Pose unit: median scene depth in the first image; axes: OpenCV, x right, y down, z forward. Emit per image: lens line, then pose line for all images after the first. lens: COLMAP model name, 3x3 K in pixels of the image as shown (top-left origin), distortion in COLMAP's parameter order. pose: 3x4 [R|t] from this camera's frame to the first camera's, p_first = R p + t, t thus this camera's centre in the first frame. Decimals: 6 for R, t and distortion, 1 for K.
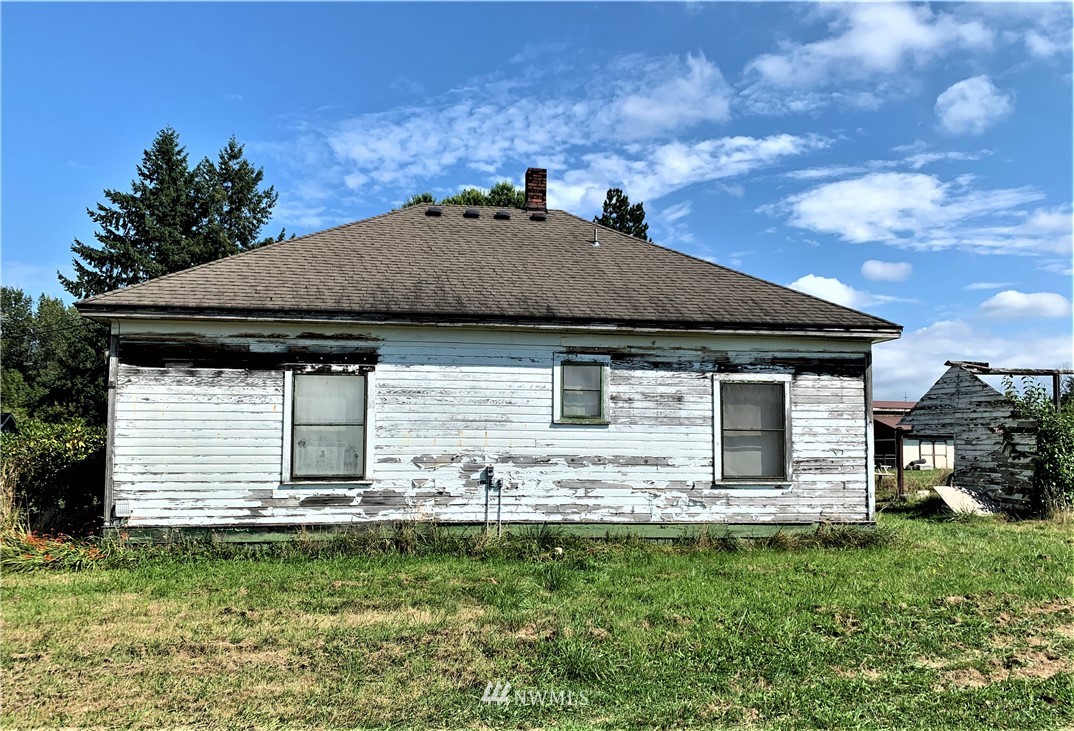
lens RADIAL K [[831.7, 0, 539.2], [0, 831.7, 367.6], [0, 0, 1]] dist [-0.005579, -0.000070]
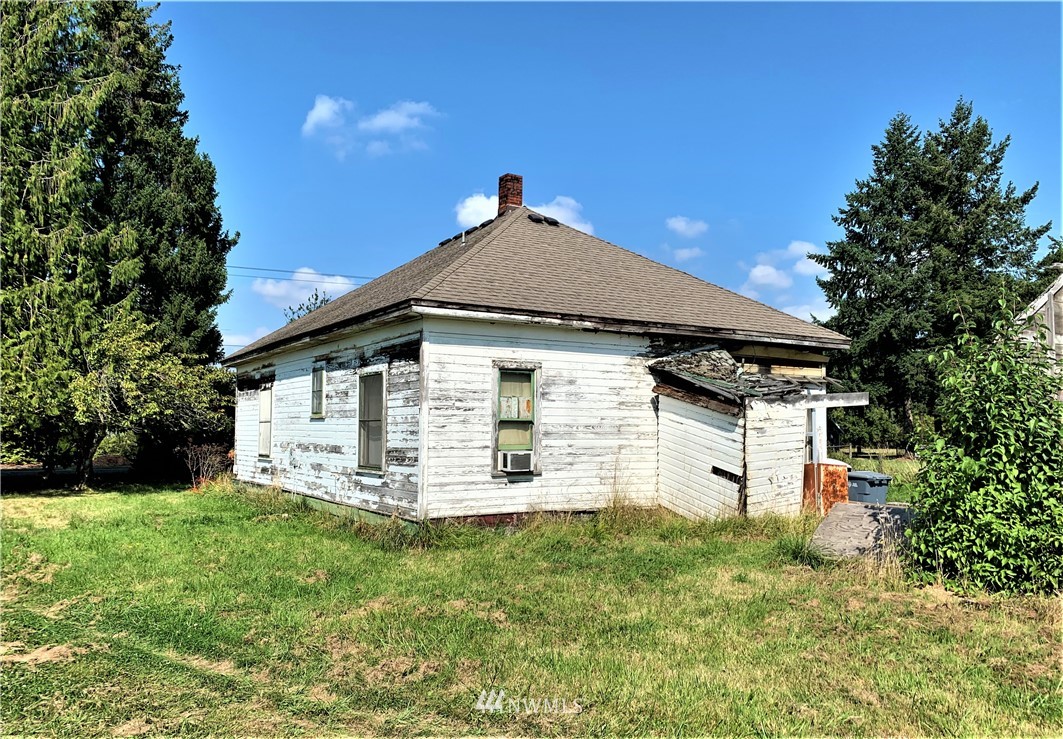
lens RADIAL K [[840.3, 0, 531.7], [0, 840.3, 369.0], [0, 0, 1]] dist [0.014995, 0.005078]
pose [[0.402462, -0.072625, -0.912551, 1.291703], [0.091973, 0.995012, -0.038624, 0.070154], [0.910805, -0.068385, 0.407134, 0.761998]]
